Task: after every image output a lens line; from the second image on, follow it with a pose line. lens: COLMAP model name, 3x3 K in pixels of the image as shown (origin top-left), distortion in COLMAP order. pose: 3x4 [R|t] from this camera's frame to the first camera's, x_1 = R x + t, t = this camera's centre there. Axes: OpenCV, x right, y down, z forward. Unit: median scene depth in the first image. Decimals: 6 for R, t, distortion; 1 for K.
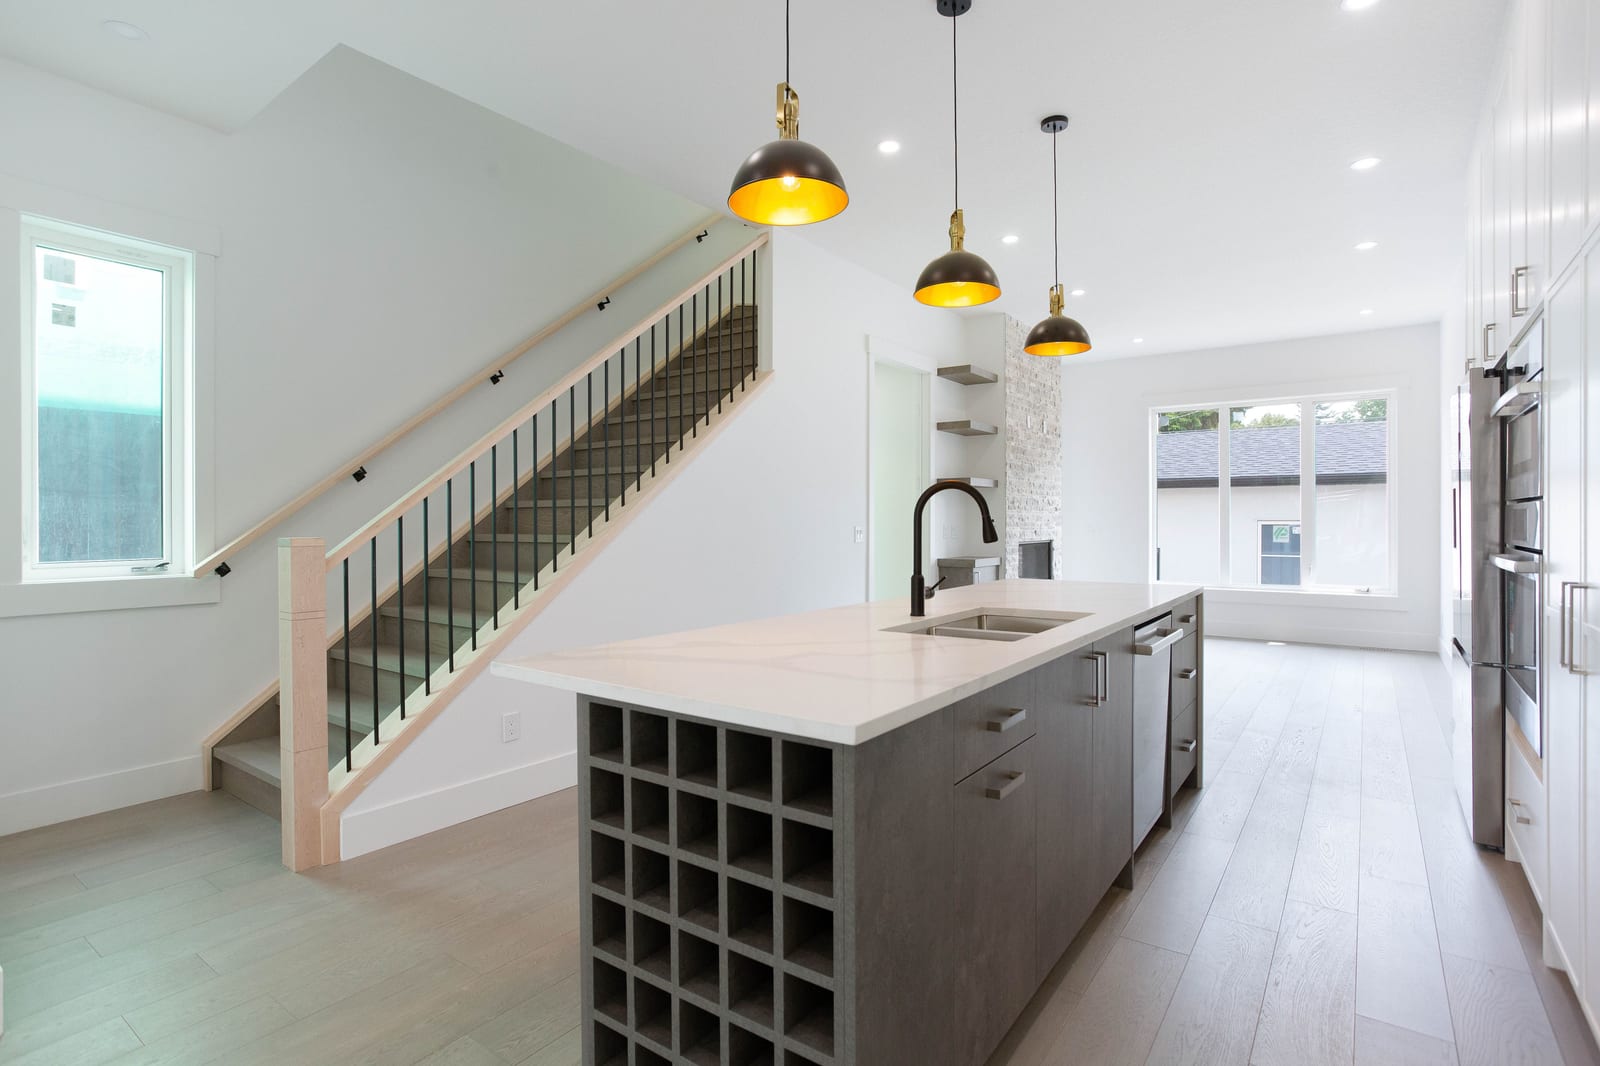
lens RADIAL K [[798.6, 0, 800.0], [0, 798.6, 533.0], [0, 0, 1]] dist [-0.049675, 0.031273]
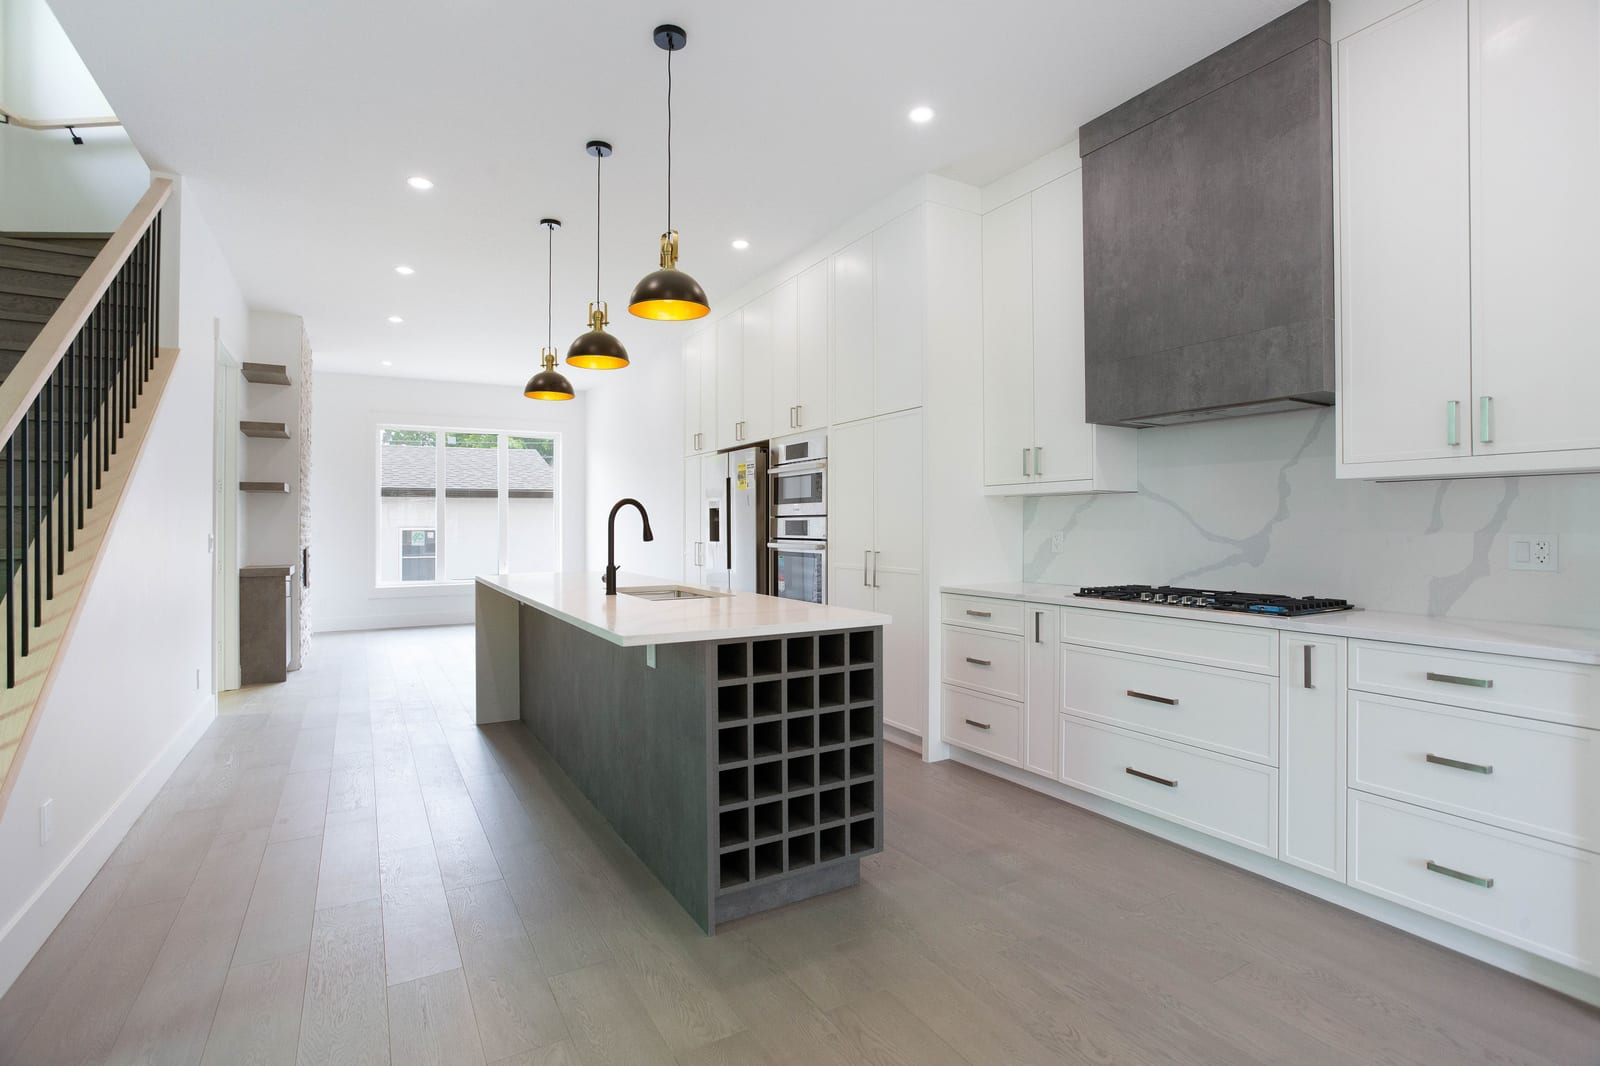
lens RADIAL K [[759.0, 0, 806.8], [0, 759.0, 523.5], [0, 0, 1]] dist [-0.051678, 0.035309]
pose [[0.399203, 0.003074, 0.916858, -0.269663], [0.015784, 0.999823, -0.010225, -0.000323], [-0.916727, 0.018553, 0.399084, 0.046506]]
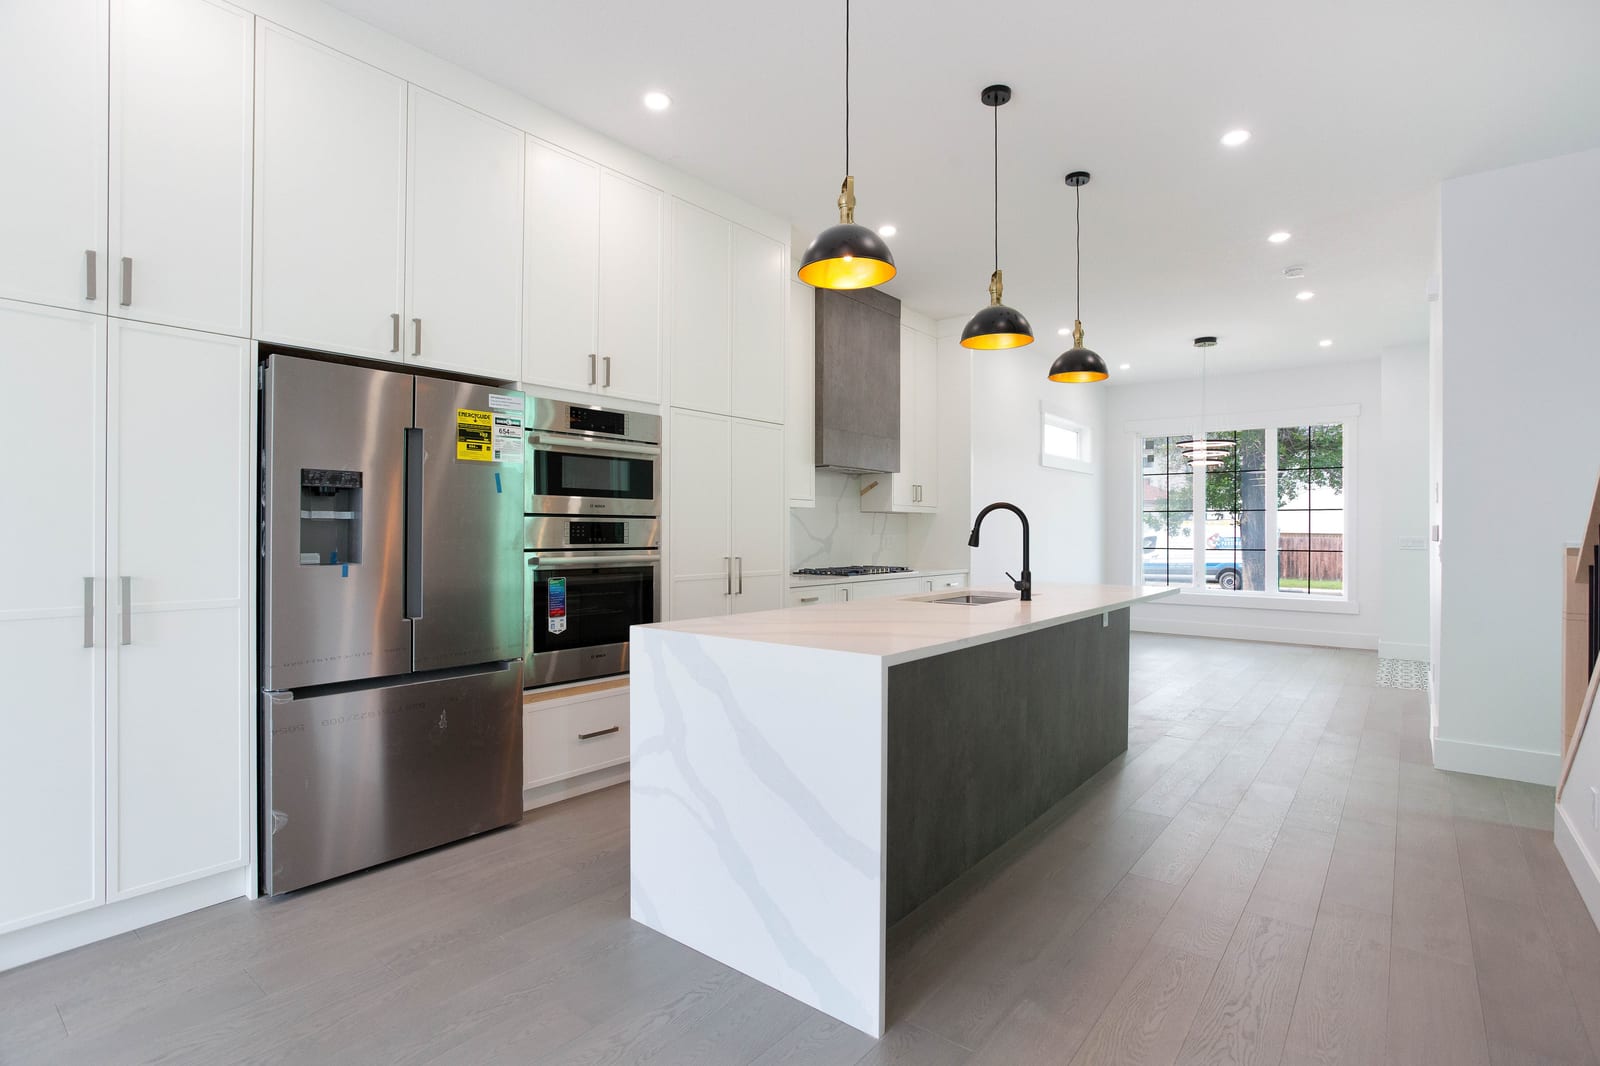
lens RADIAL K [[798.6, 0, 800.0], [0, 798.6, 533.0], [0, 0, 1]] dist [-0.049675, 0.031273]
pose [[-0.999075, -0.004681, 0.042749, 0.141538], [-0.003877, 0.999815, 0.018864, -0.011449], [-0.042830, 0.018681, -0.998908, 0.704131]]
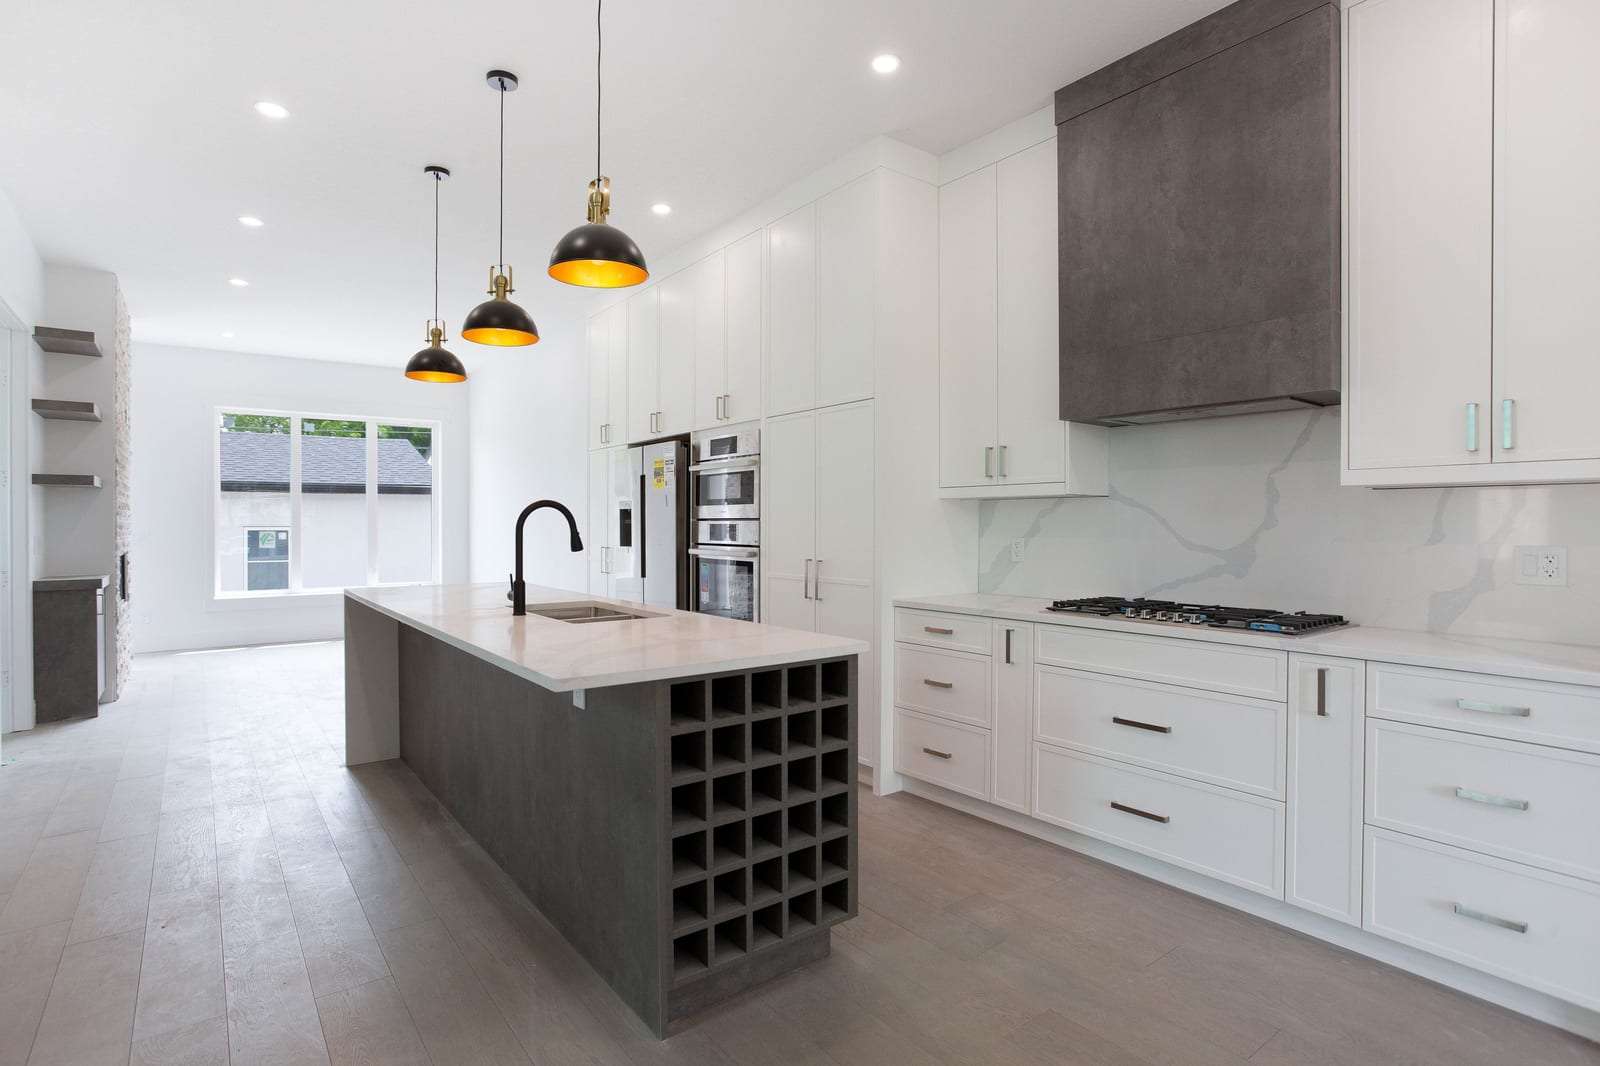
lens RADIAL K [[798.6, 0, 800.0], [0, 798.6, 533.0], [0, 0, 1]] dist [-0.049675, 0.031273]
pose [[0.287165, -0.008328, 0.957845, -0.246433], [0.013402, 0.999899, 0.004675, -0.004455], [-0.957787, 0.011494, 0.287247, 0.079340]]
